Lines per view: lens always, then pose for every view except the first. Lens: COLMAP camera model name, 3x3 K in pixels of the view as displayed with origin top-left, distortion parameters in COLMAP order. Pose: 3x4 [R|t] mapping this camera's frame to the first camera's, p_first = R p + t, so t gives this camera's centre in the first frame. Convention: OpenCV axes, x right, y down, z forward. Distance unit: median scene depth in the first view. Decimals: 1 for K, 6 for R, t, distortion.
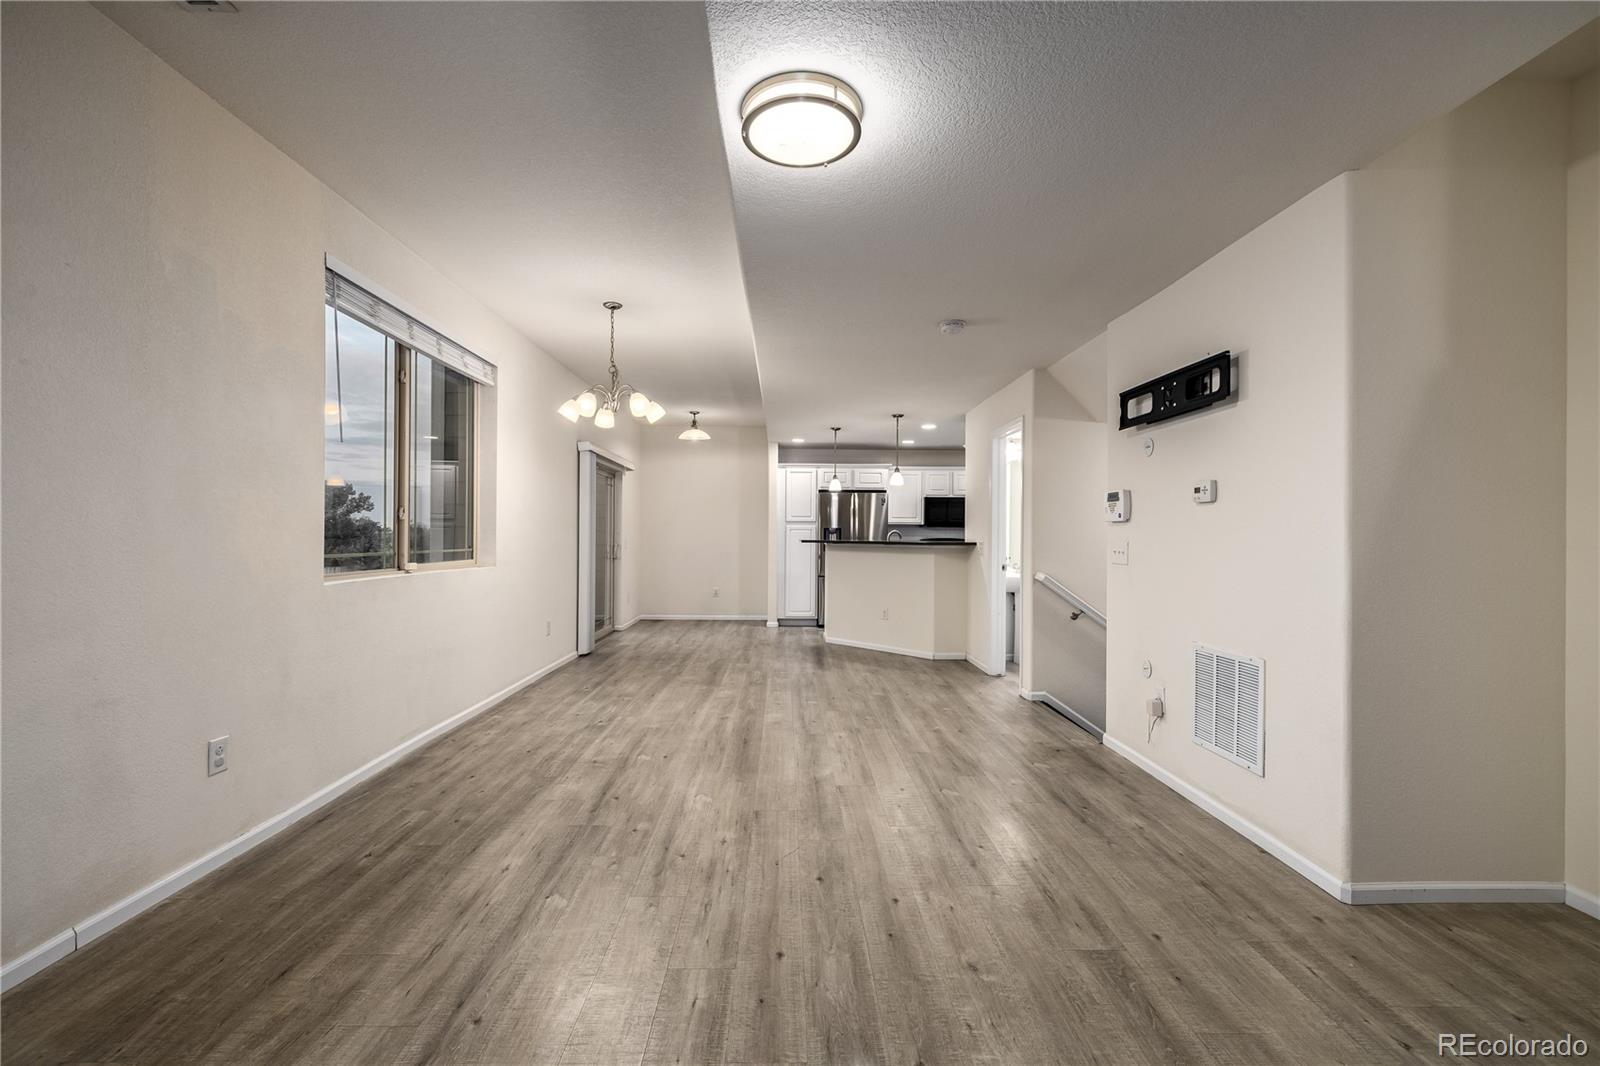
lens RADIAL K [[666.7, 0, 799.2], [0, 666.7, 534.3], [0, 0, 1]] dist [-0.000309, -0.000504]
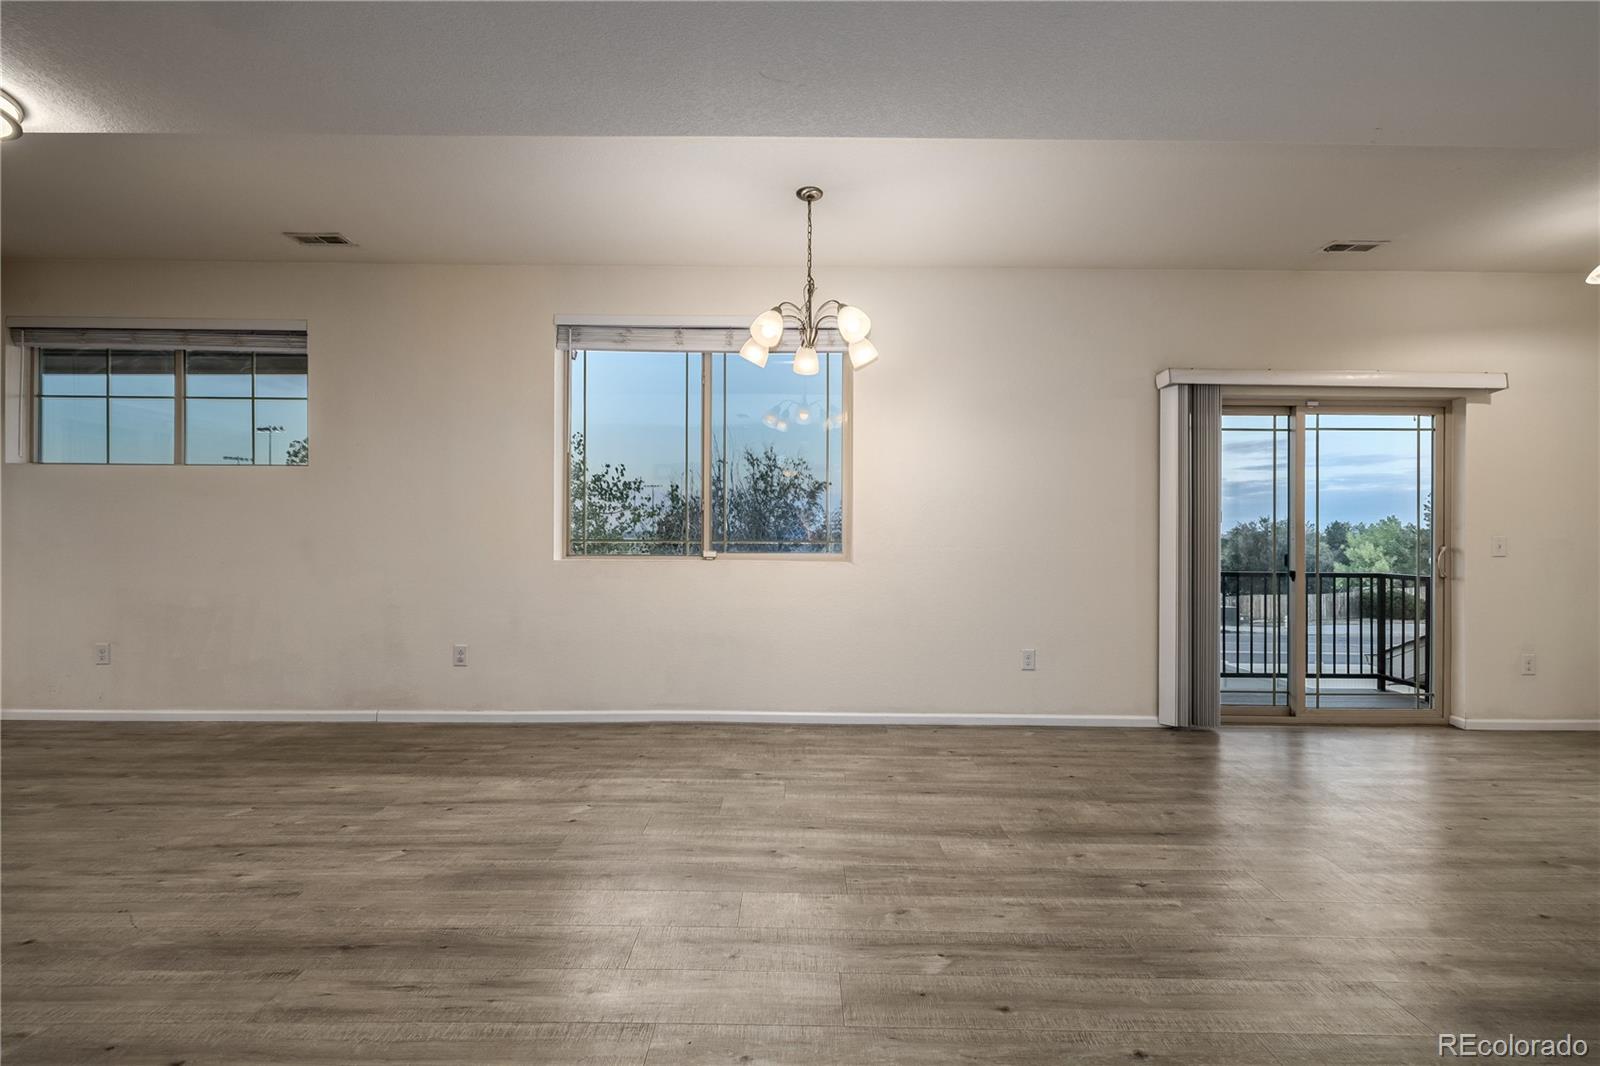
lens RADIAL K [[666.7, 0, 799.2], [0, 666.7, 534.3], [0, 0, 1]] dist [-0.000309, -0.000504]
pose [[-0.012223, -0.002955, -0.999921, 0.600582], [-0.004208, 0.999987, -0.002903, 0.022191], [0.999916, 0.004172, -0.012236, 1.422456]]
